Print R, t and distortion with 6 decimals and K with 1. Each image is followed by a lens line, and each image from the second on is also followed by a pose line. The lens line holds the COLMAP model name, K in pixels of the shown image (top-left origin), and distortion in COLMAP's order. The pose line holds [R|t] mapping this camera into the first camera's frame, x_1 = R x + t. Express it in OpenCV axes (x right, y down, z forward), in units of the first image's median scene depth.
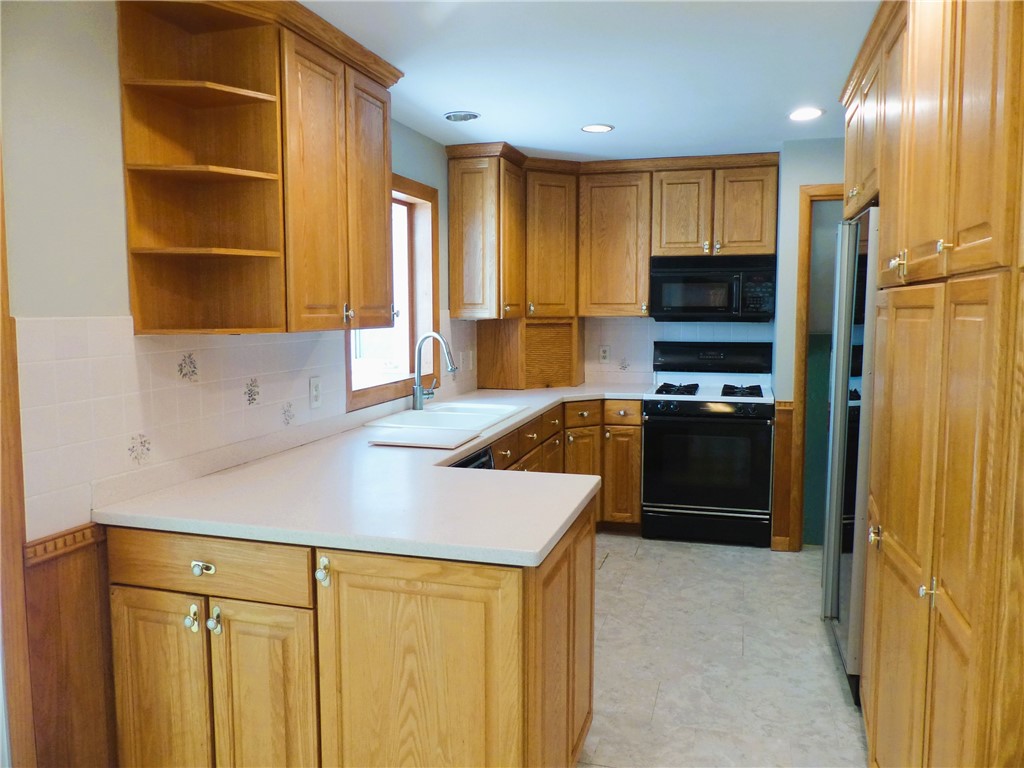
lens RADIAL K [[782.4, 0, 515.1], [0, 782.4, 379.8], [0, 0, 1]] dist [-0.042959, 0.030173]
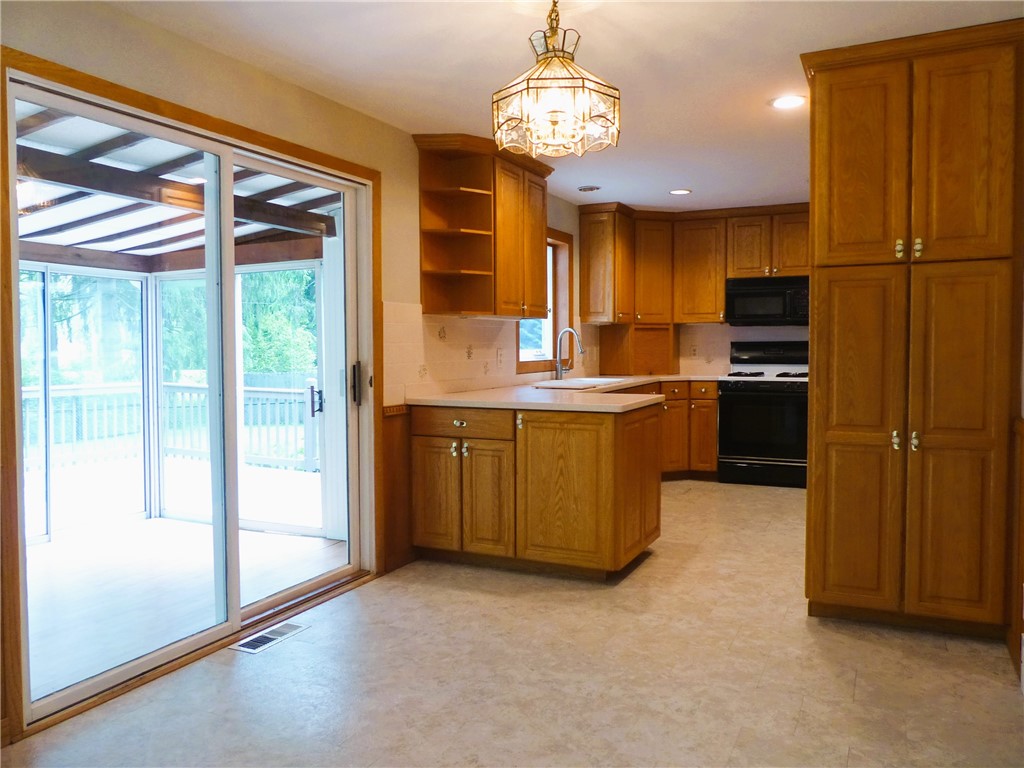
lens RADIAL K [[782.4, 0, 515.3], [0, 782.4, 391.0], [0, 0, 1]] dist [-0.042959, 0.030173]
pose [[0.986489, 0.005841, -0.163722, 0.053338], [-0.011337, 0.999402, -0.032656, 0.145732], [0.163434, 0.034071, 0.985966, -0.671959]]
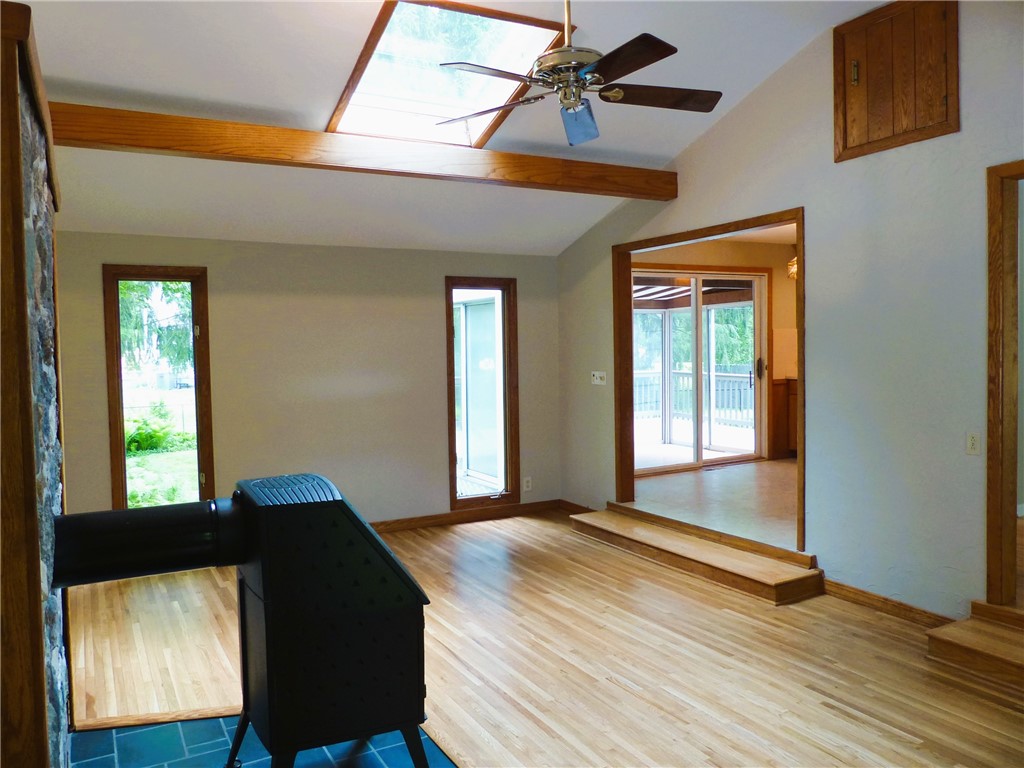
lens RADIAL K [[782.4, 0, 514.0], [0, 782.4, 389.2], [0, 0, 1]] dist [-0.042959, 0.030173]
pose [[0.708012, 0.021416, -0.705876, 0.926251], [-0.038752, 0.999212, -0.008554, 0.225804], [0.705136, 0.033410, 0.708284, -2.018038]]
